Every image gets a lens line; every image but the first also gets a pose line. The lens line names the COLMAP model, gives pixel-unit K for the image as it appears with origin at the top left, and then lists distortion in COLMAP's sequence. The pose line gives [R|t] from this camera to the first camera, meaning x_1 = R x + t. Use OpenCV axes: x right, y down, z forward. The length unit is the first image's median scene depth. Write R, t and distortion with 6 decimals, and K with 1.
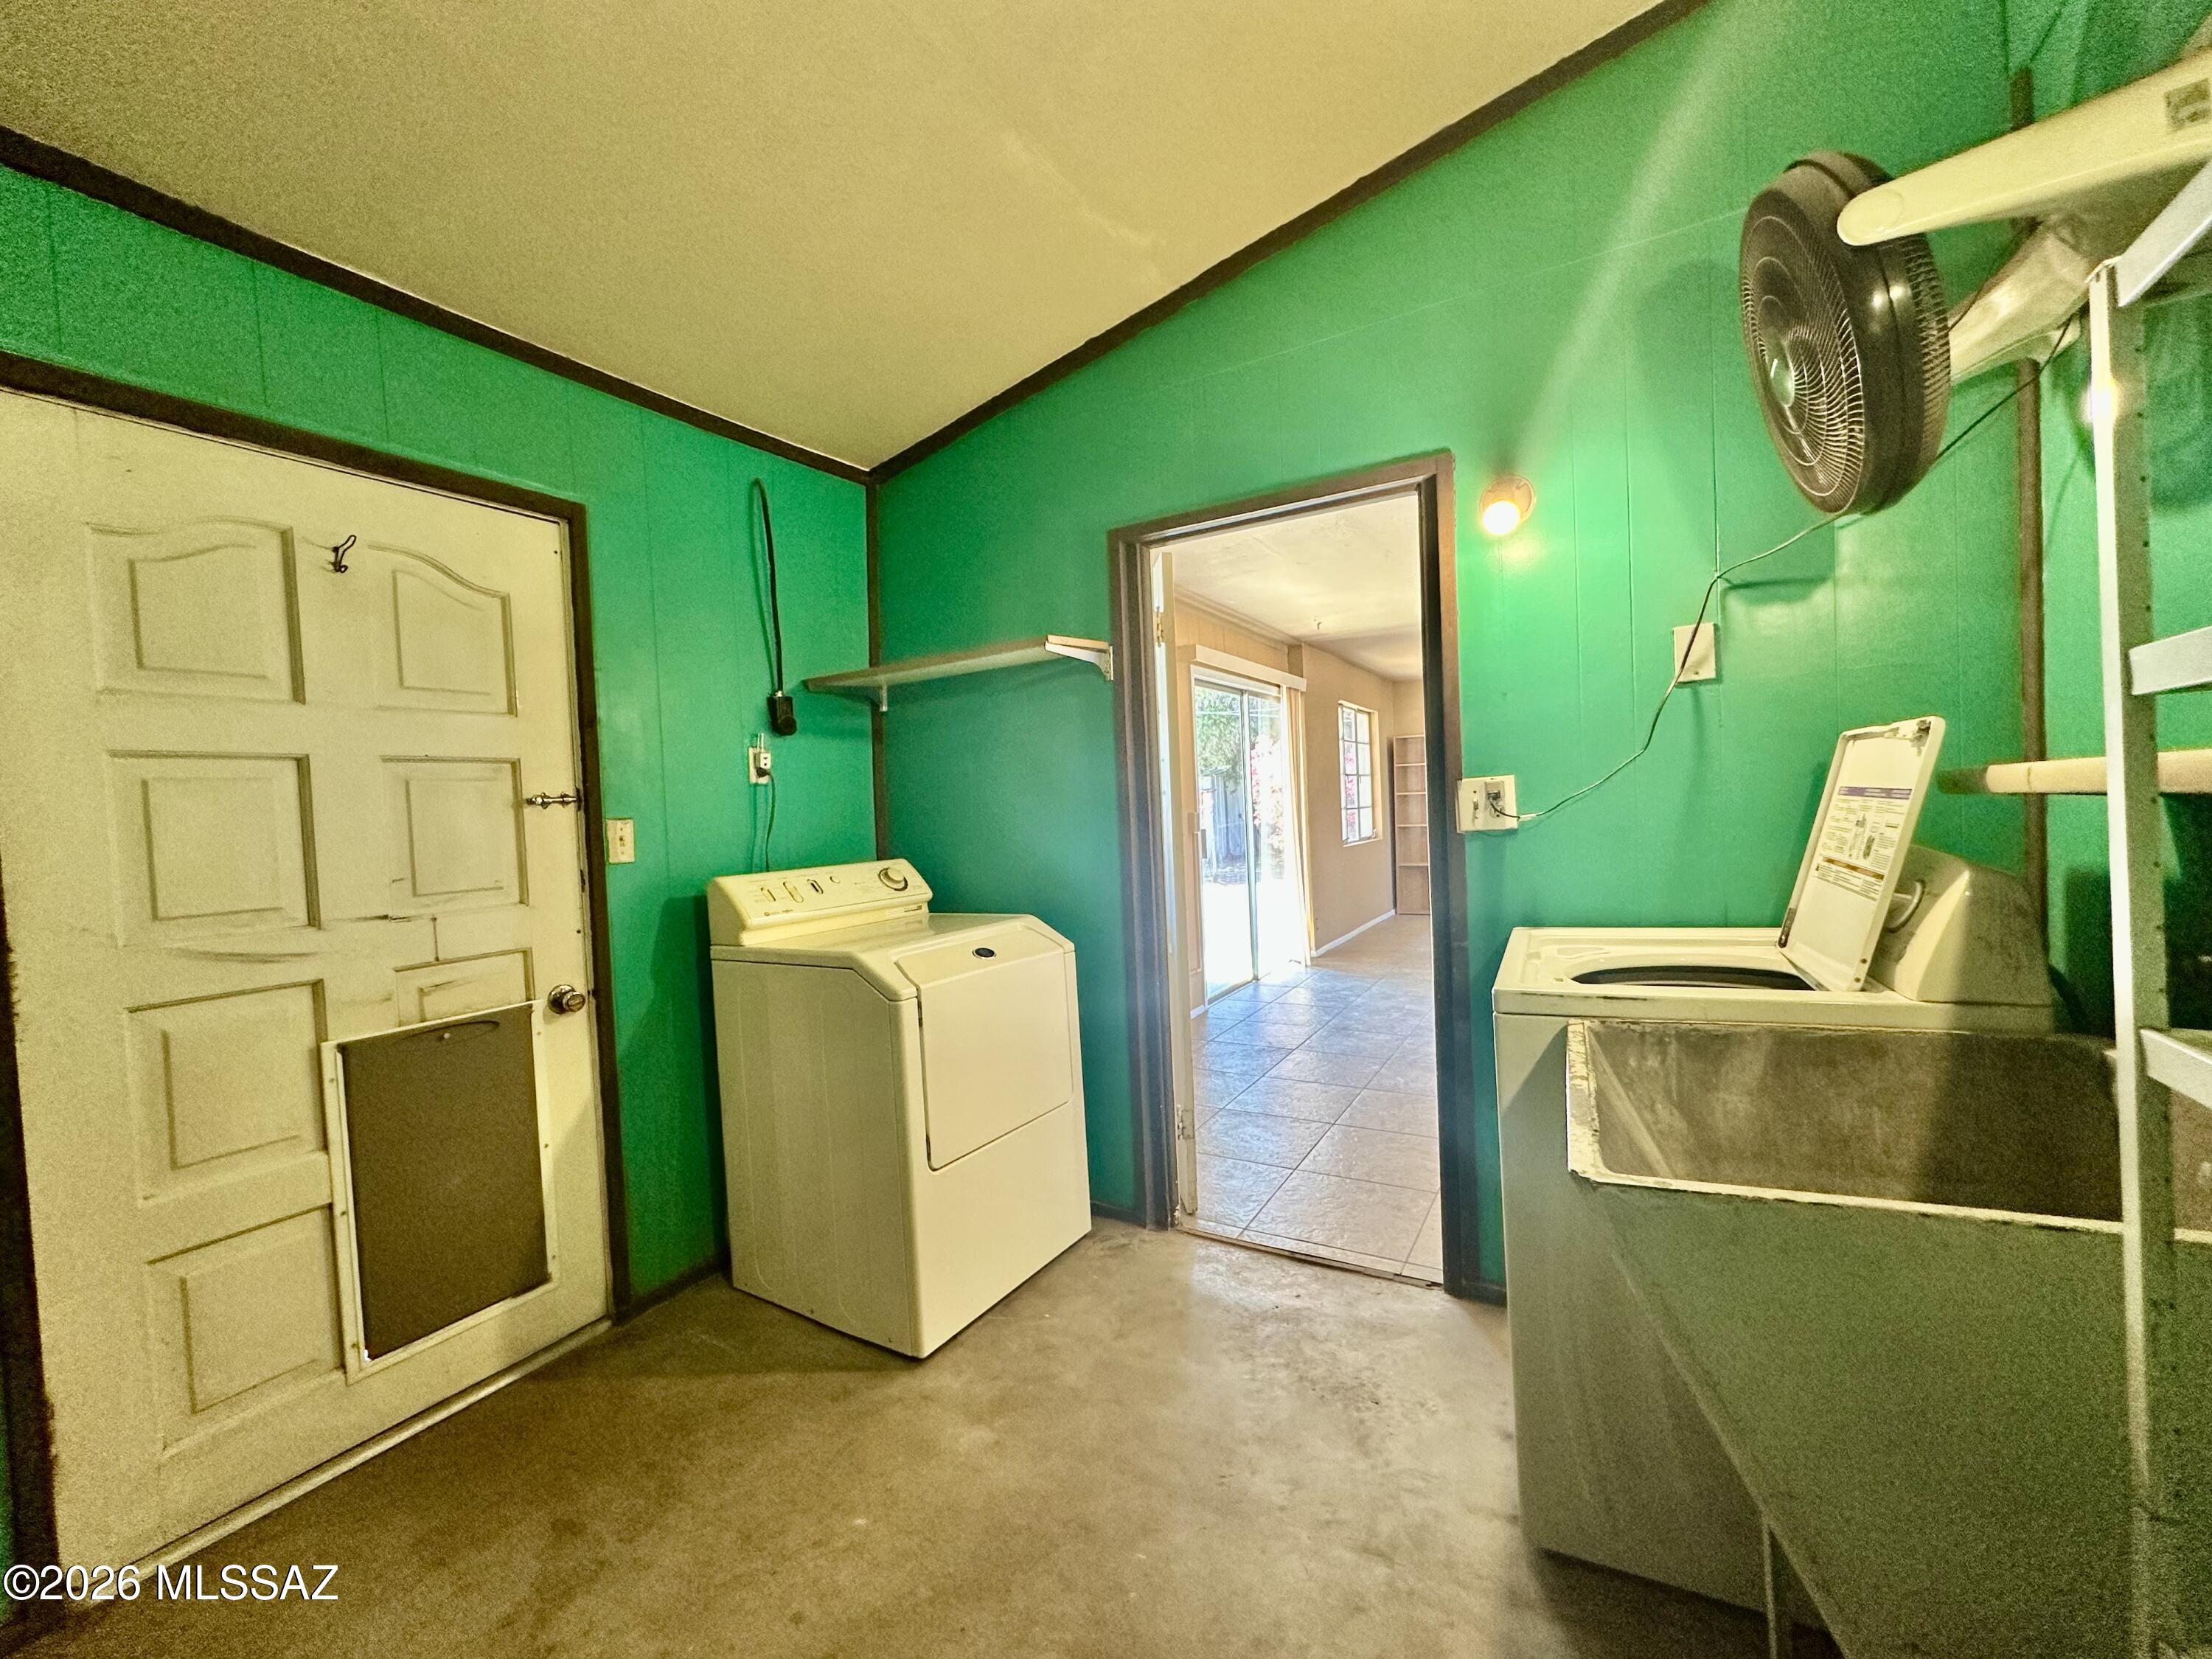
lens RADIAL K [[889.9, 0, 1106.0], [0, 889.9, 829.5], [0, 0, 1]] dist [0.000377, -0.000009]
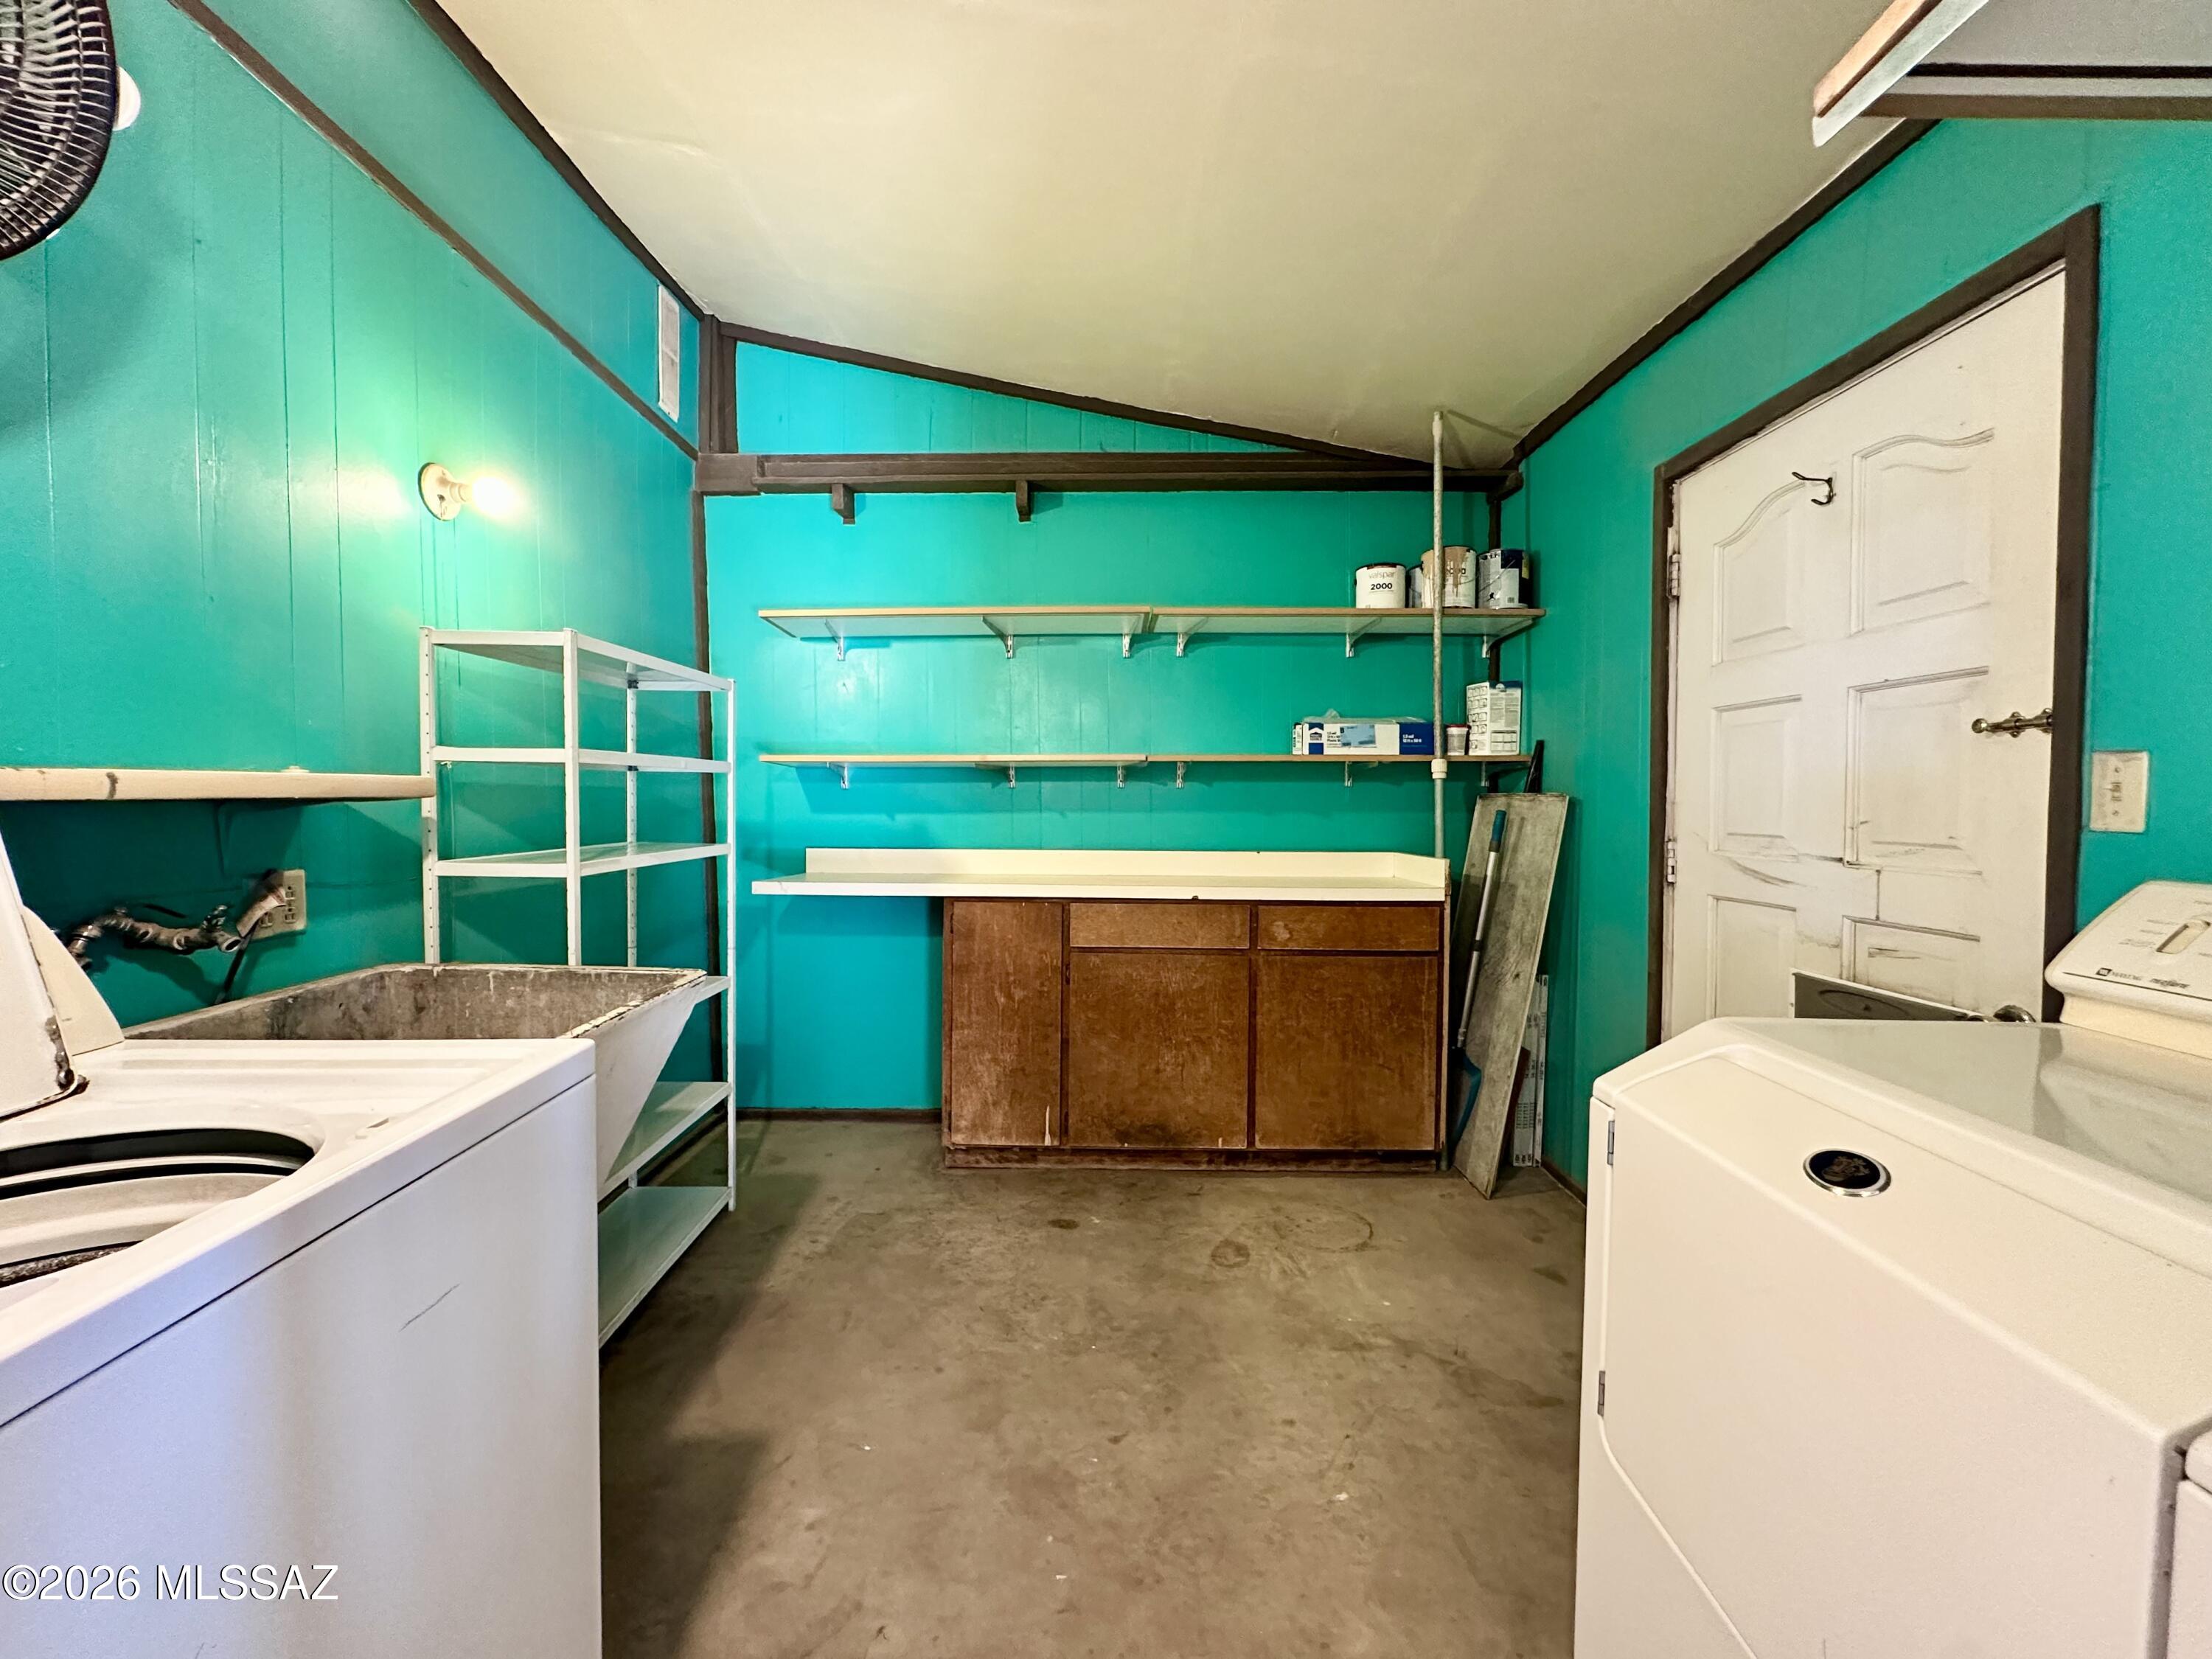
lens RADIAL K [[889.9, 0, 1106.0], [0, 889.9, 829.5], [0, 0, 1]] dist [0.000377, -0.000009]
pose [[-0.858890, 0.060005, -0.508633, 0.312098], [0.021945, 0.996513, 0.080504, -0.024976], [0.511690, 0.057982, -0.857212, 1.301696]]
